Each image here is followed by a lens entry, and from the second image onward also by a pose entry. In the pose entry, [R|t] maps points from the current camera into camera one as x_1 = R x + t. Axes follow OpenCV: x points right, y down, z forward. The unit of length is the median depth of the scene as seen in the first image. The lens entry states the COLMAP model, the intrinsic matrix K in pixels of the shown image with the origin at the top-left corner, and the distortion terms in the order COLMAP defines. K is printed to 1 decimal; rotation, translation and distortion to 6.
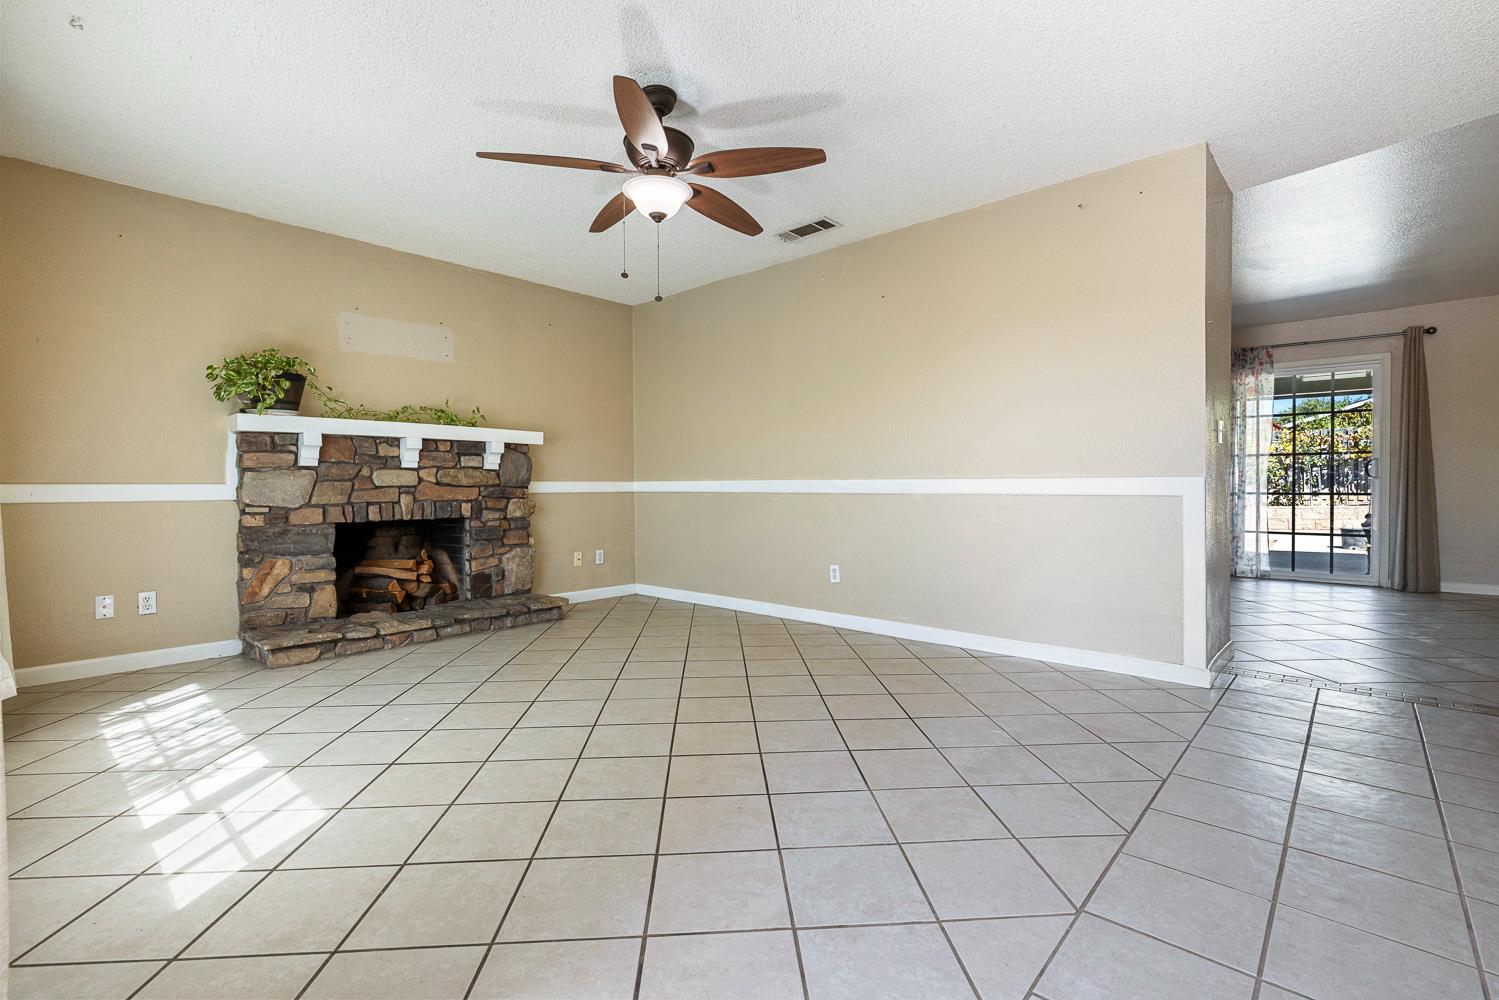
lens RADIAL K [[737.5, 0, 746.2], [0, 737.5, 489.1], [0, 0, 1]] dist [-0.004693, 0.001266]
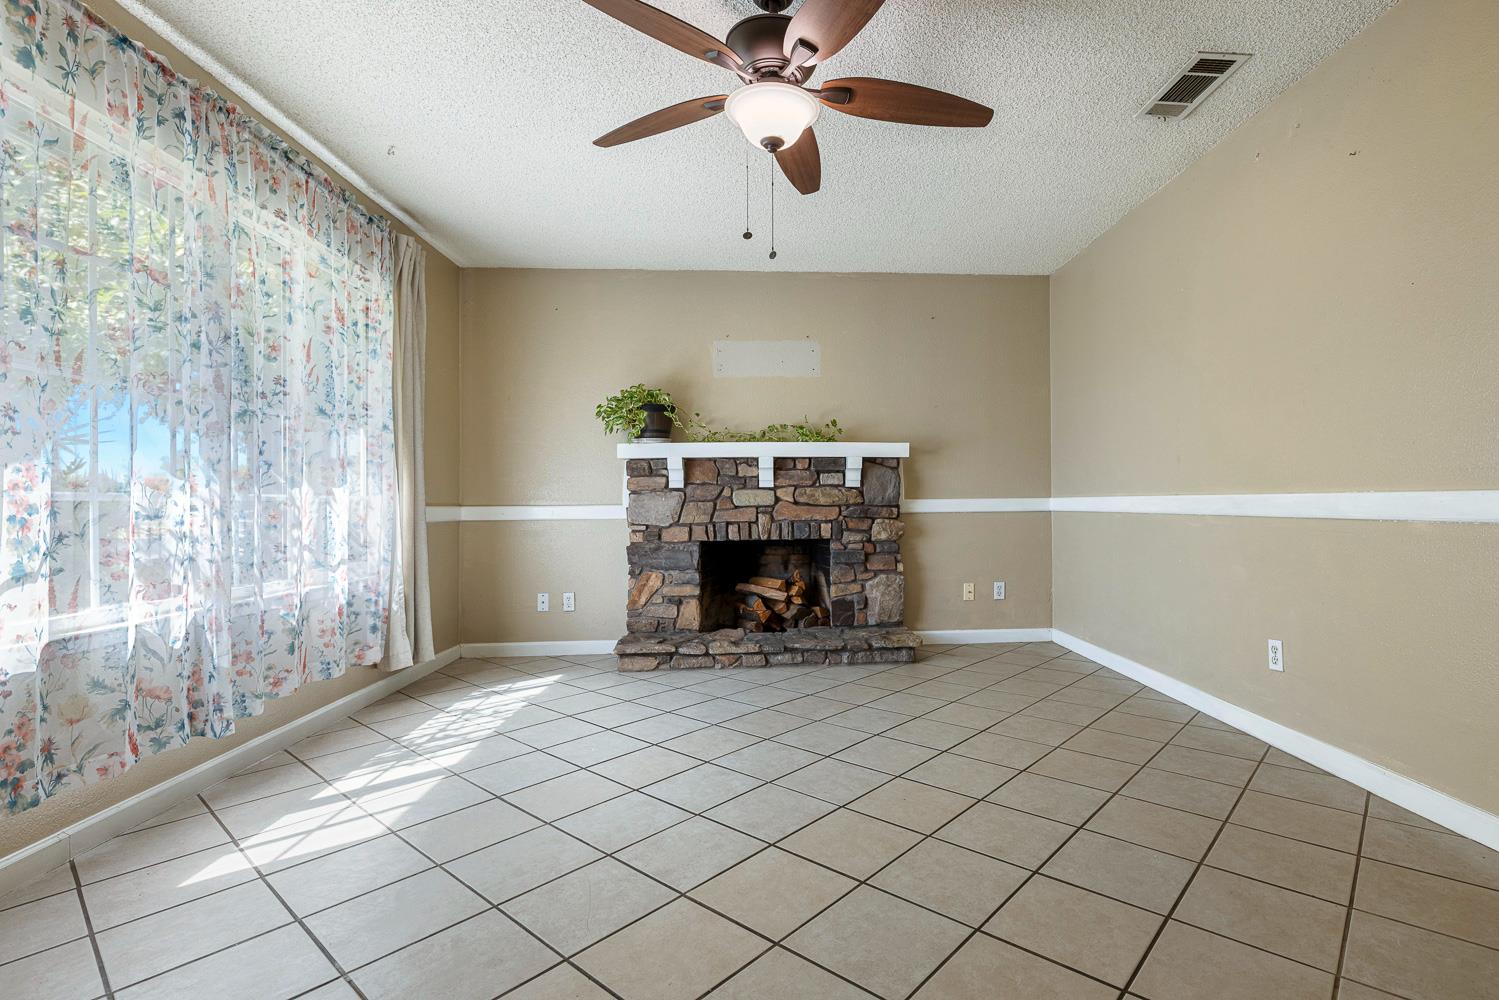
lens RADIAL K [[737.5, 0, 772.9], [0, 737.5, 492.5], [0, 0, 1]] dist [-0.004693, 0.001266]
pose [[0.705202, -0.014923, -0.708850, 0.270348], [0.004728, 0.999855, -0.016346, -0.006060], [0.708991, 0.008176, 0.705170, 0.327781]]
